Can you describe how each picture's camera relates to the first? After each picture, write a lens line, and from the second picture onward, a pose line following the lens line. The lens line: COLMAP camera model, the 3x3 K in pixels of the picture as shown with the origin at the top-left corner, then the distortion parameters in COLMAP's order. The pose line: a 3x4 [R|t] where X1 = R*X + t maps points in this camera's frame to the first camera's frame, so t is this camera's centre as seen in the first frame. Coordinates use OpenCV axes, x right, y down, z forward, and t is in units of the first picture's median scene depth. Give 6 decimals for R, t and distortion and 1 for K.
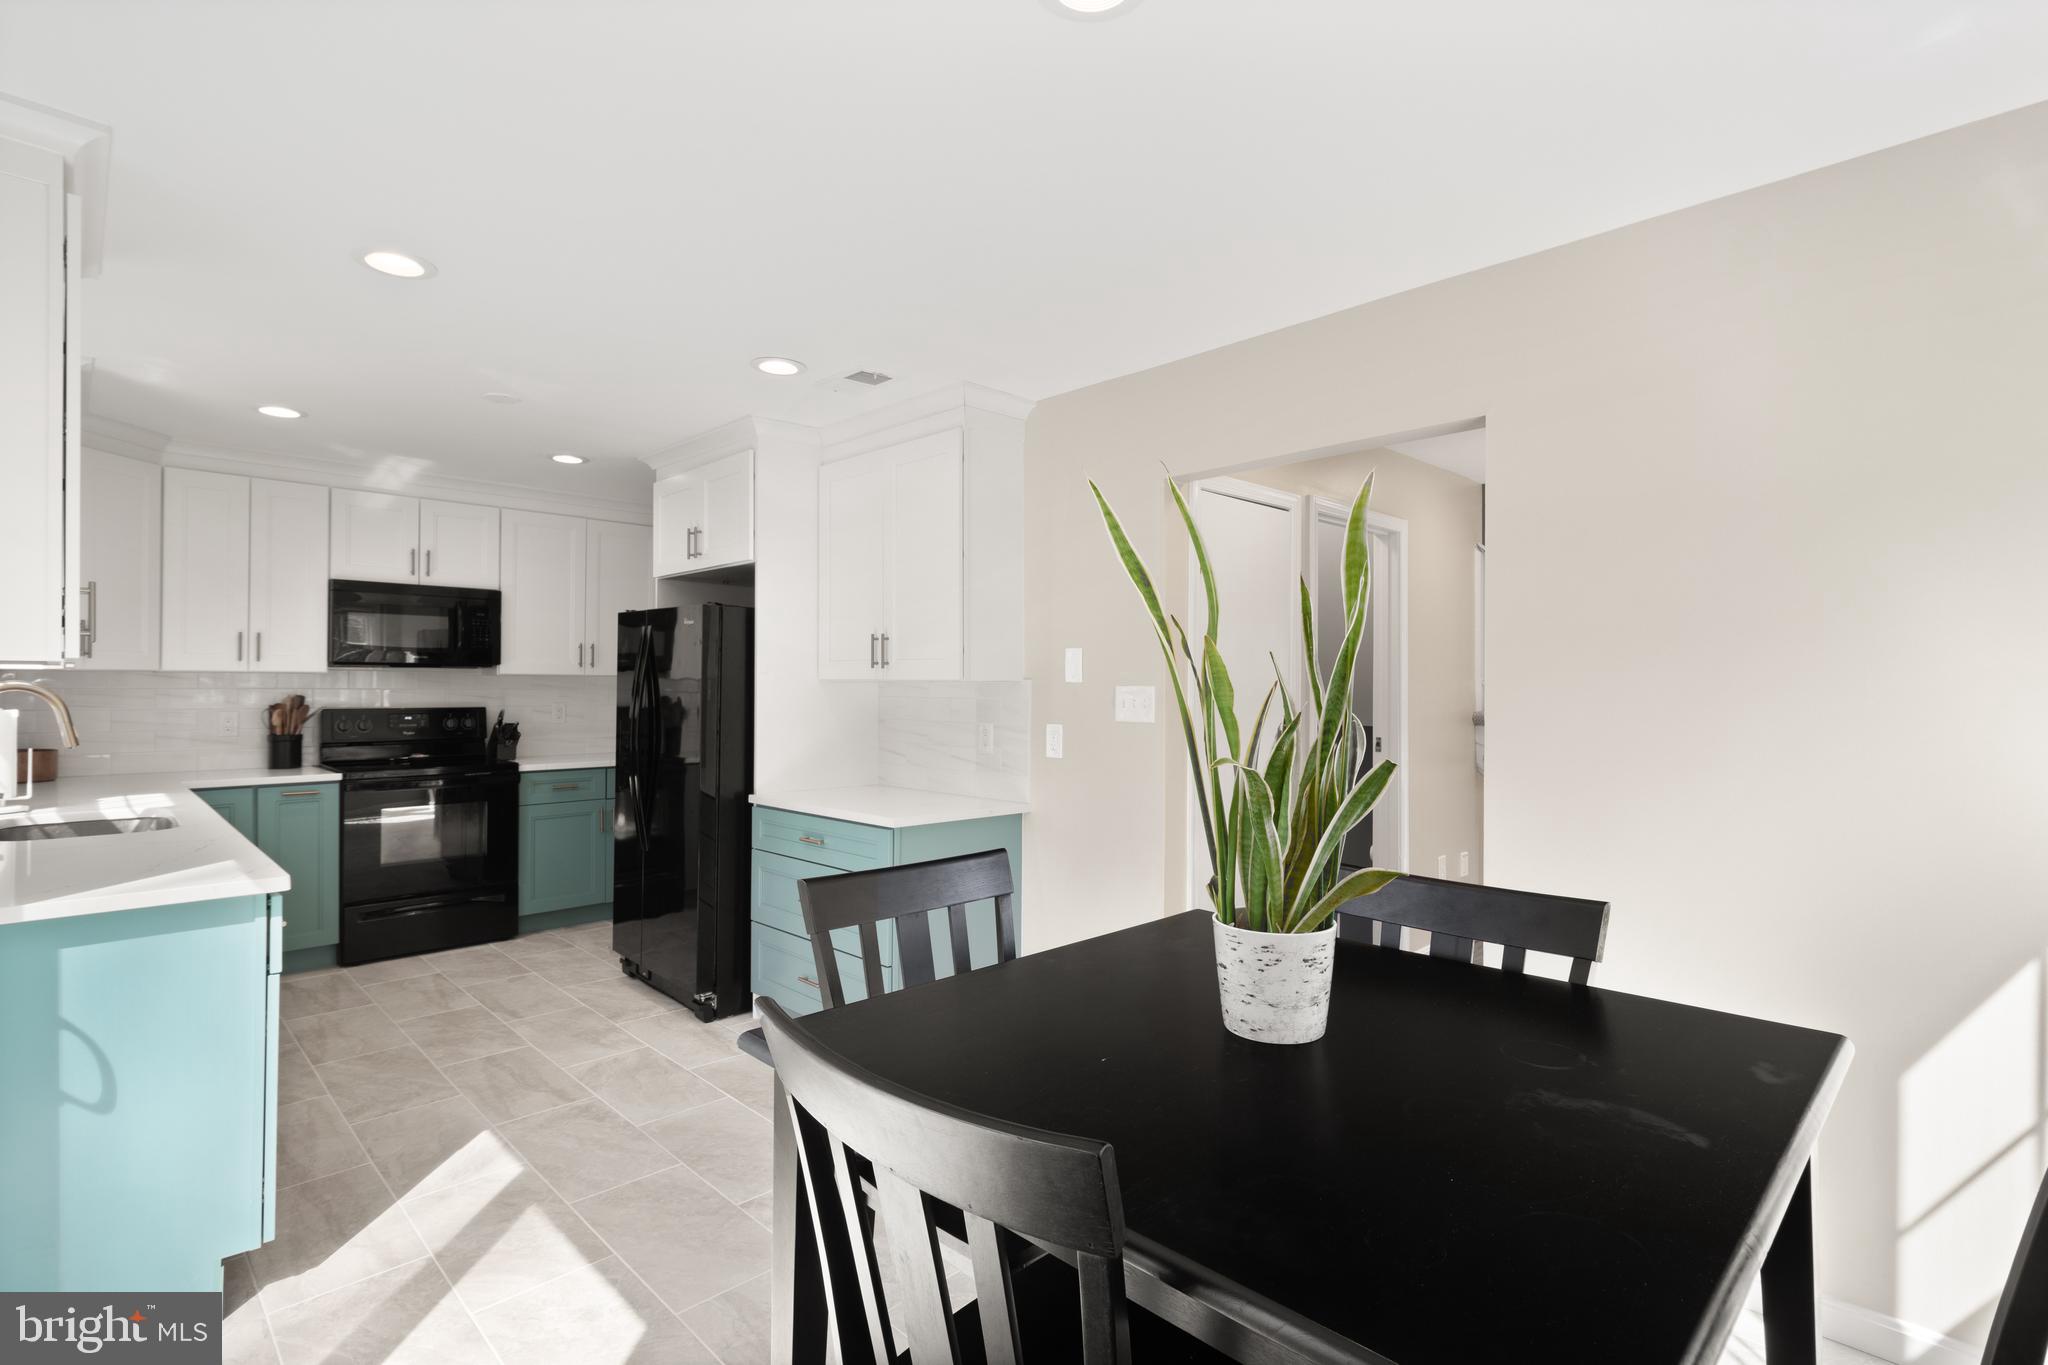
lens RADIAL K [[964.3, 0, 1020.2], [0, 964.3, 683.4], [0, 0, 1]] dist [-0.000230, 0.000143]
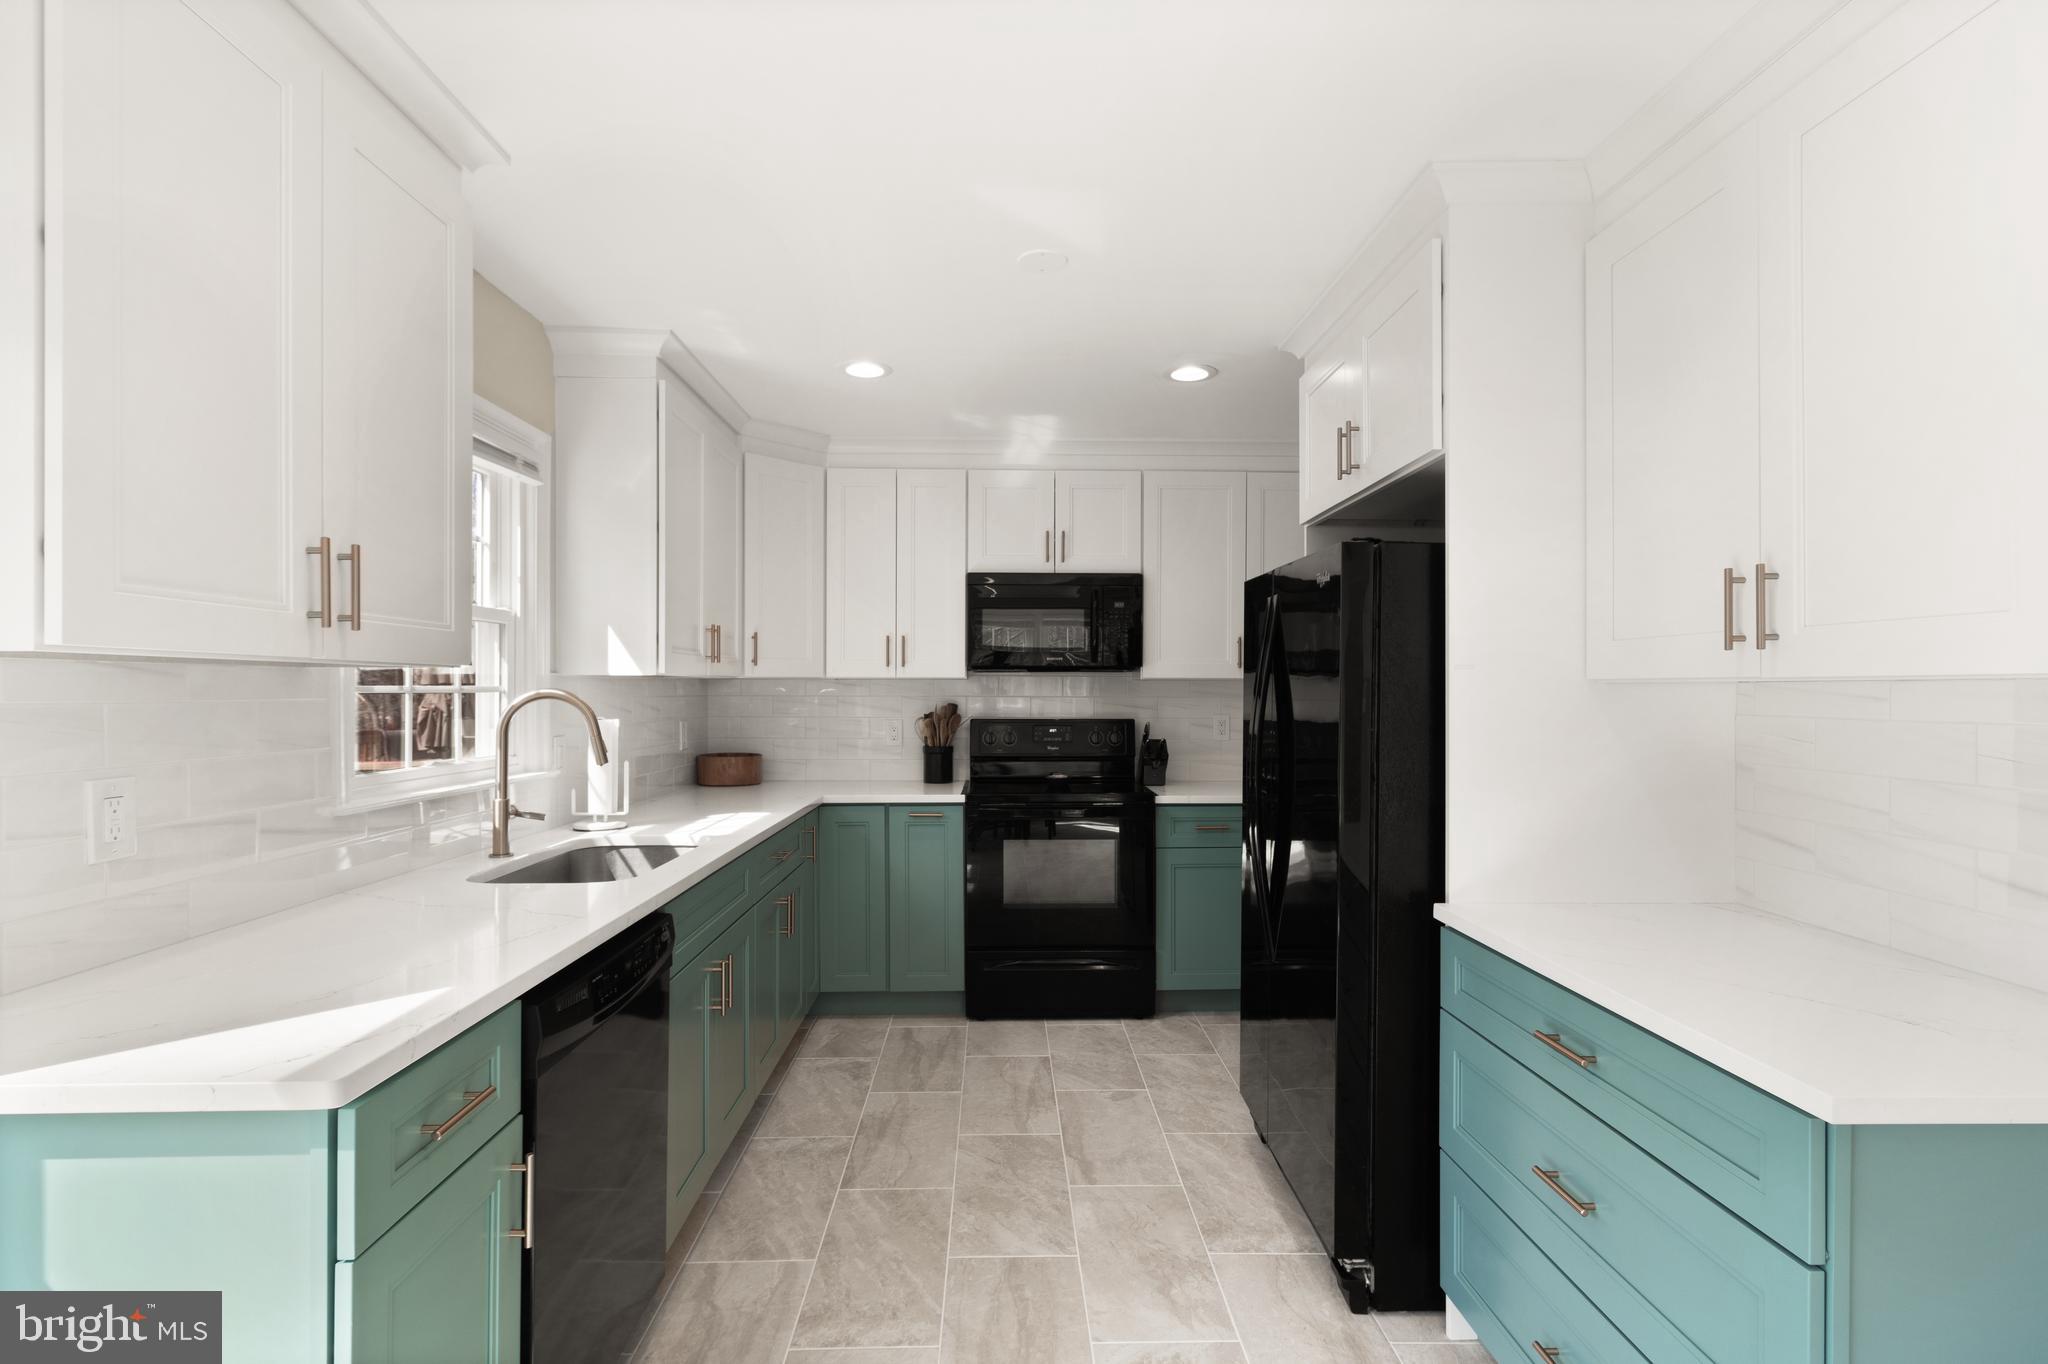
lens RADIAL K [[964.3, 0, 1023.4], [0, 964.3, 687.6], [0, 0, 1]] dist [-0.000230, 0.000143]
pose [[0.730040, -0.004721, -0.683388, -0.079115], [0.002901, 0.999989, -0.003809, 0.000901], [0.683398, 0.000798, 0.730046, 0.423327]]
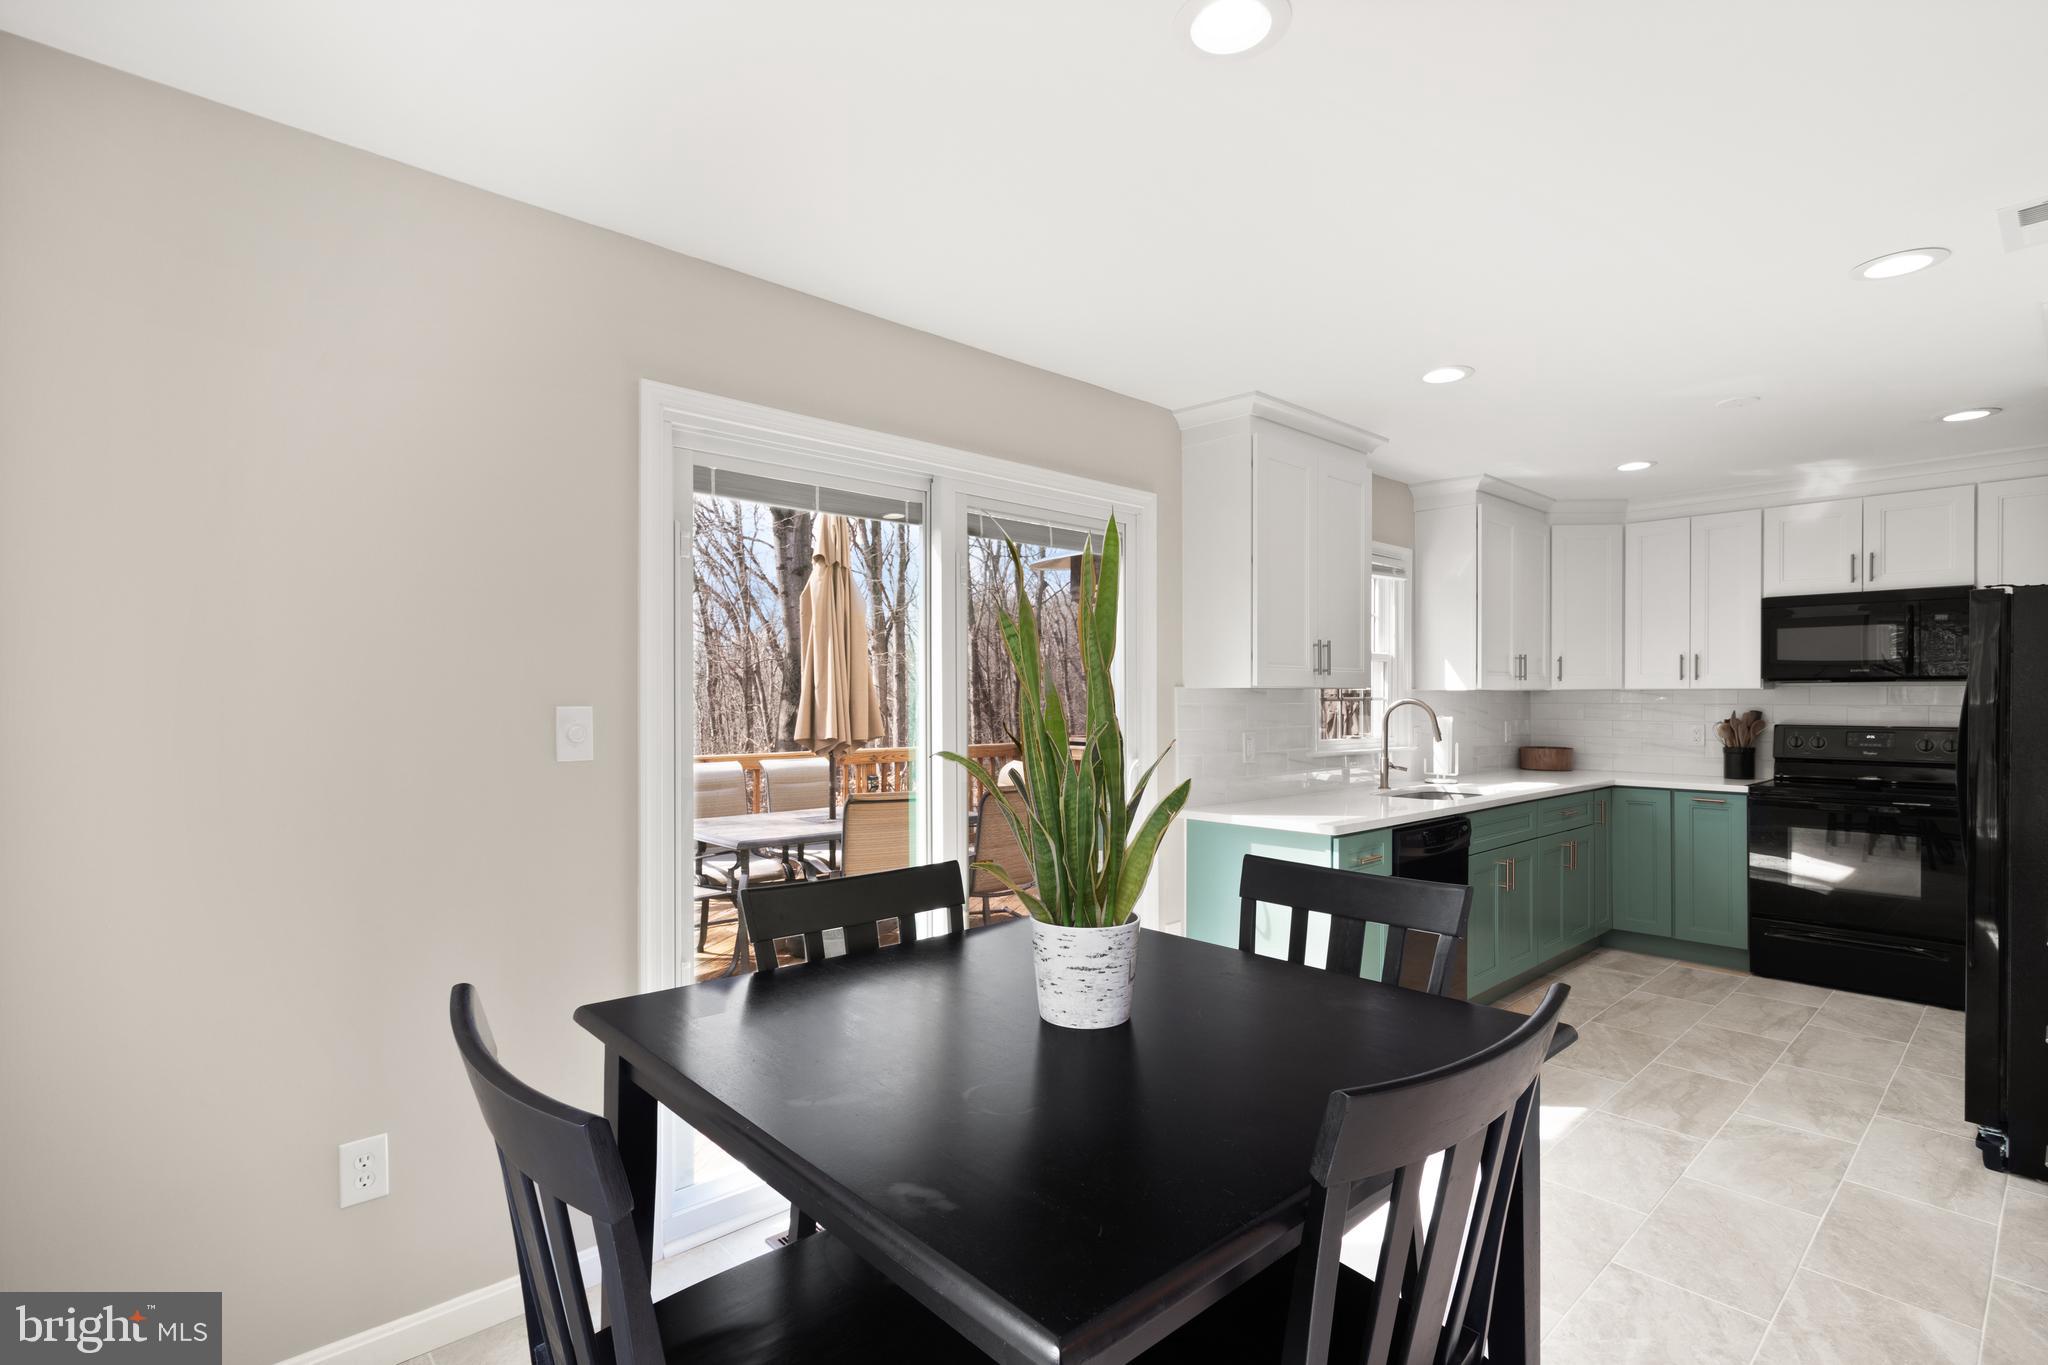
lens RADIAL K [[964.3, 0, 1017.5], [0, 964.3, 702.5], [0, 0, 1]] dist [-0.000230, 0.000143]
pose [[-0.042007, 0.001794, -0.999116, 0.378697], [0.001262, 0.999998, 0.001743, 0.000749], [0.999117, -0.001188, -0.042009, 0.270916]]
